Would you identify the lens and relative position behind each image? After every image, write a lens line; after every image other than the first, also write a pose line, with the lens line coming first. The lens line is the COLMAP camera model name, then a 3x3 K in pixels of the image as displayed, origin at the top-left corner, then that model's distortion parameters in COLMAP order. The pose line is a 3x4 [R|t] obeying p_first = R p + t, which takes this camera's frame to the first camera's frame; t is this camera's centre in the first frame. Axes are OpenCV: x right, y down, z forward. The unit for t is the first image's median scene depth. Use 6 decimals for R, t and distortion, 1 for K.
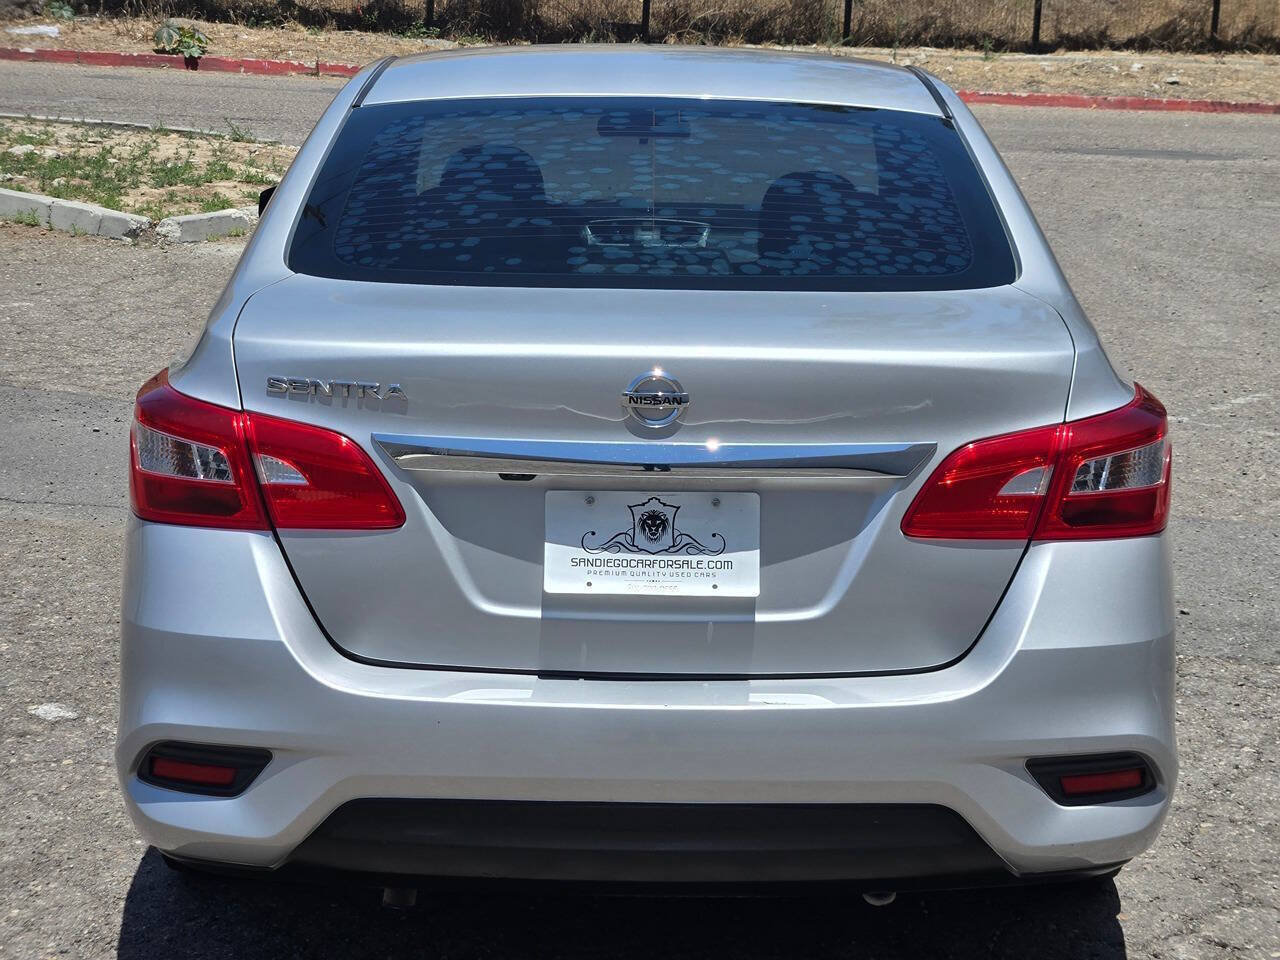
lens RADIAL K [[2413.7, 0, 646.9], [0, 2413.7, 489.6], [0, 0, 1]] dist [0.014439, 0.000000]
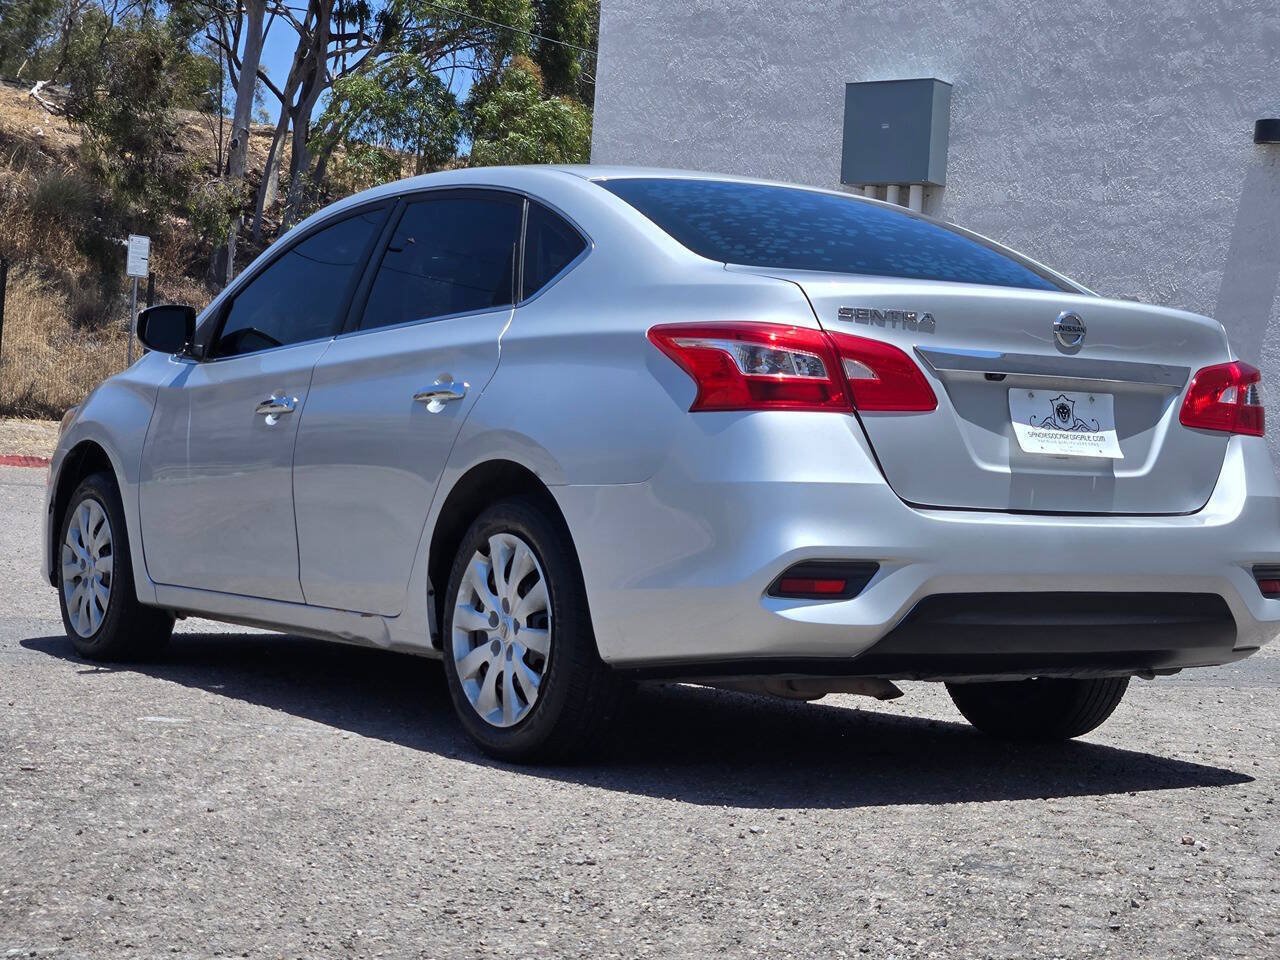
lens RADIAL K [[2396.6, 0, 609.7], [0, 2396.6, 435.6], [0, 0, 1]] dist [0.038405, 0.000000]
pose [[0.849243, 0.021013, 0.527584, -1.035533], [0.079141, 0.982854, -0.166537, 0.257643], [-0.522037, 0.183184, 0.833019, -0.110603]]
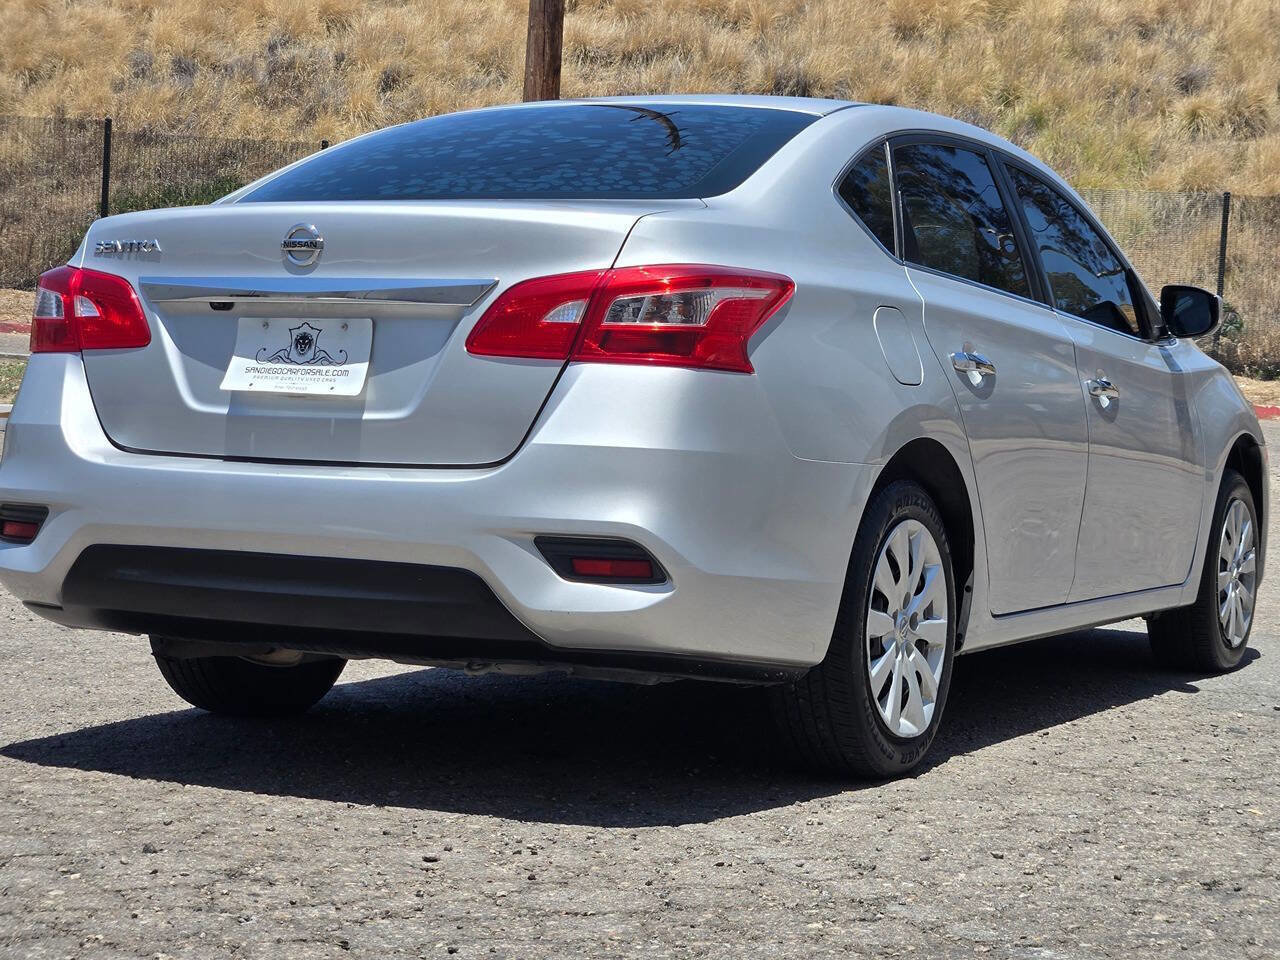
lens RADIAL K [[2413.7, 0, 650.4], [0, 2413.7, 466.0], [0, 0, 1]] dist [0.014439, 0.000000]
pose [[0.890025, 0.022598, -0.455352, 0.753472], [-0.103931, 0.982530, -0.154381, 0.257854], [0.443908, 0.184728, 0.876824, -0.037255]]
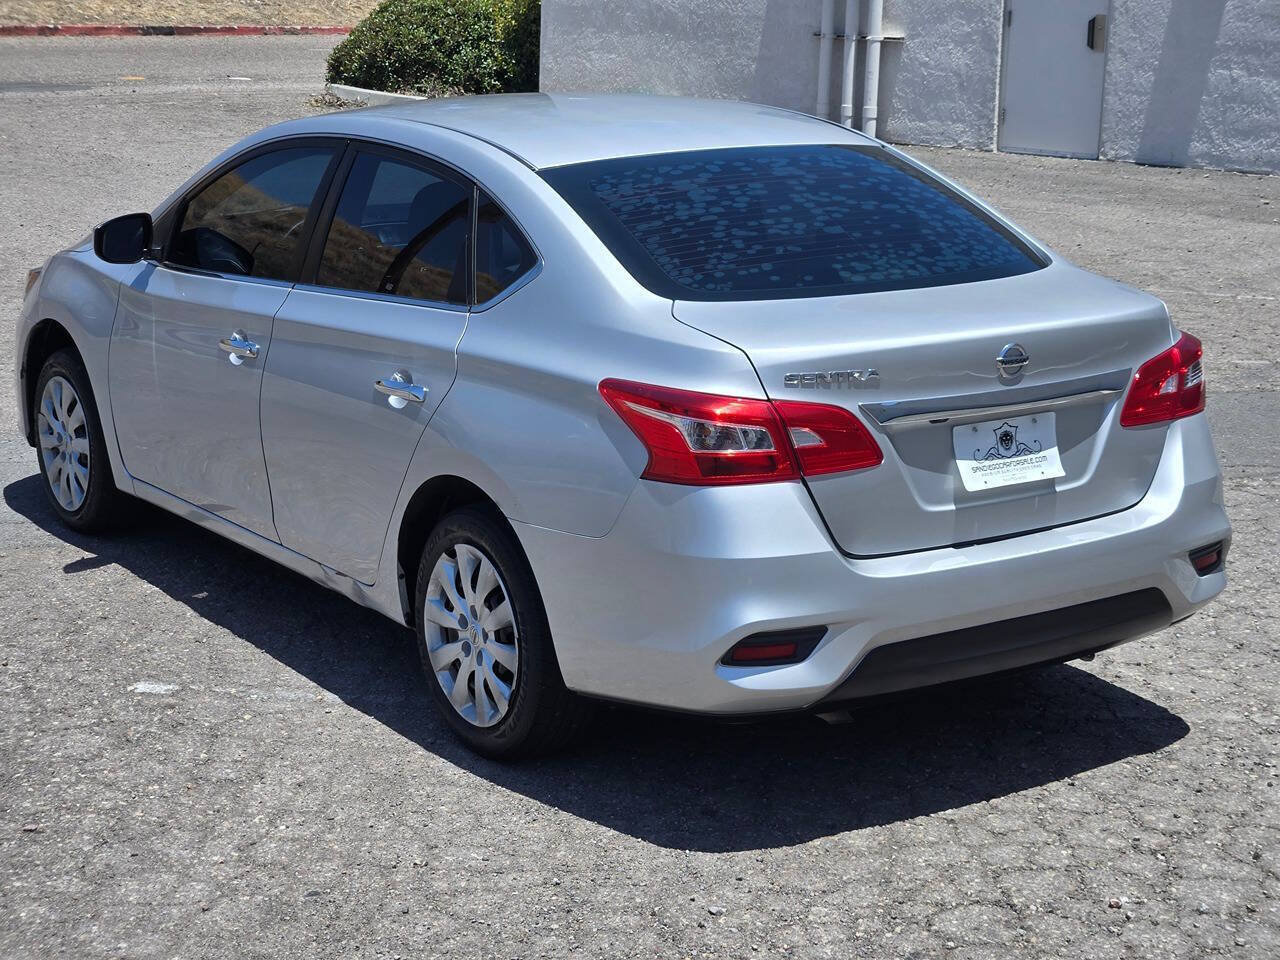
lens RADIAL K [[2413.7, 0, 642.0], [0, 2413.7, 488.4], [0, 0, 1]] dist [0.014439, 0.000000]
pose [[0.837442, -0.140871, 0.528058, -1.021397], [0.119105, 0.990028, 0.075224, -0.099620], [-0.533389, -0.000102, 0.845870, -0.197498]]
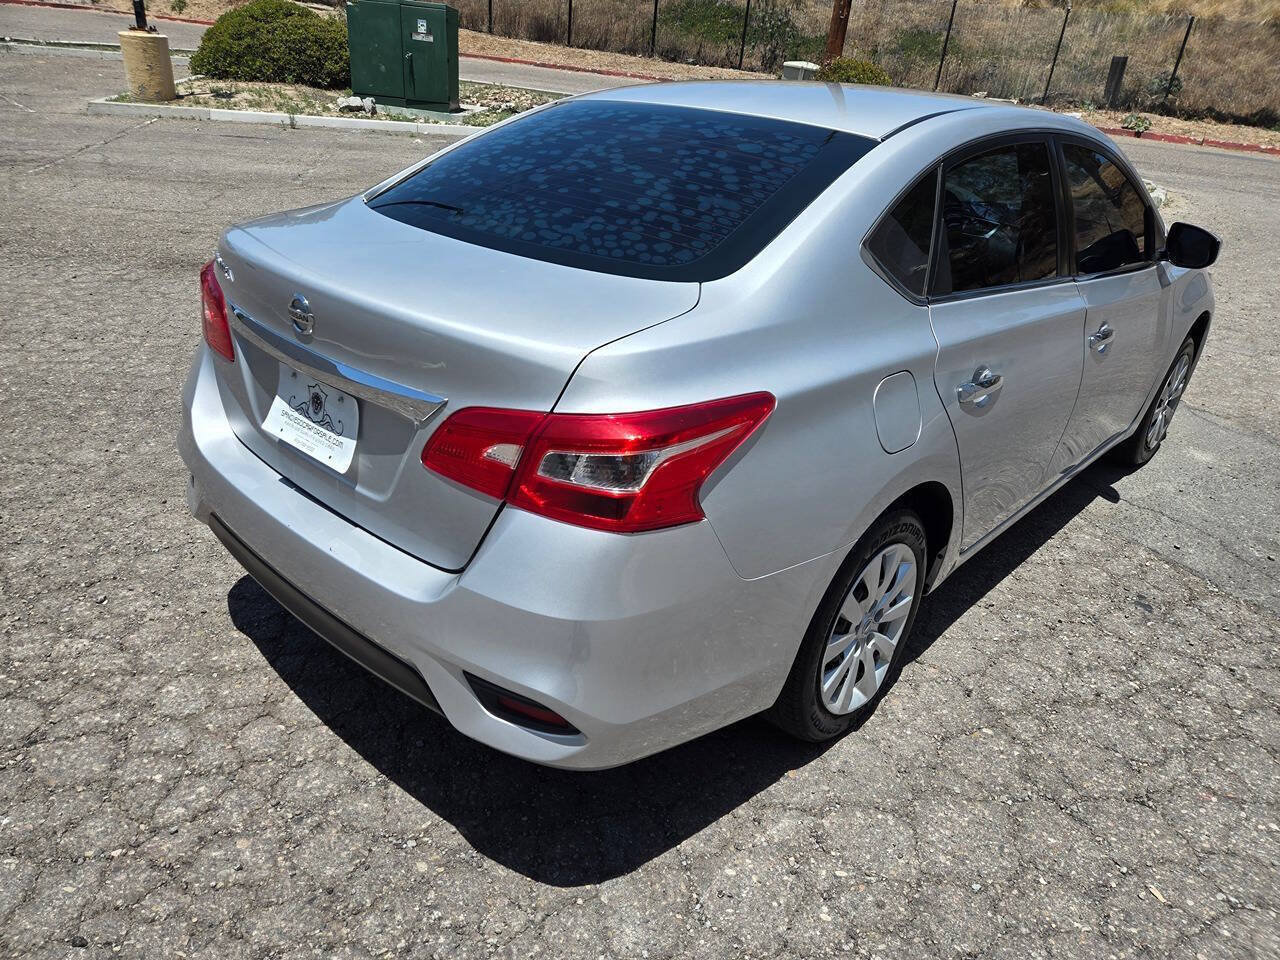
lens RADIAL K [[848.8, 0, 636.7], [0, 848.8, 480.7], [0, 0, 1]] dist [0.072676, -0.056641]
pose [[0.735490, 0.317718, -0.598422, 0.451866], [-0.184027, 0.943708, 0.274861, -0.113942], [0.652064, -0.092032, 0.752557, 0.736980]]
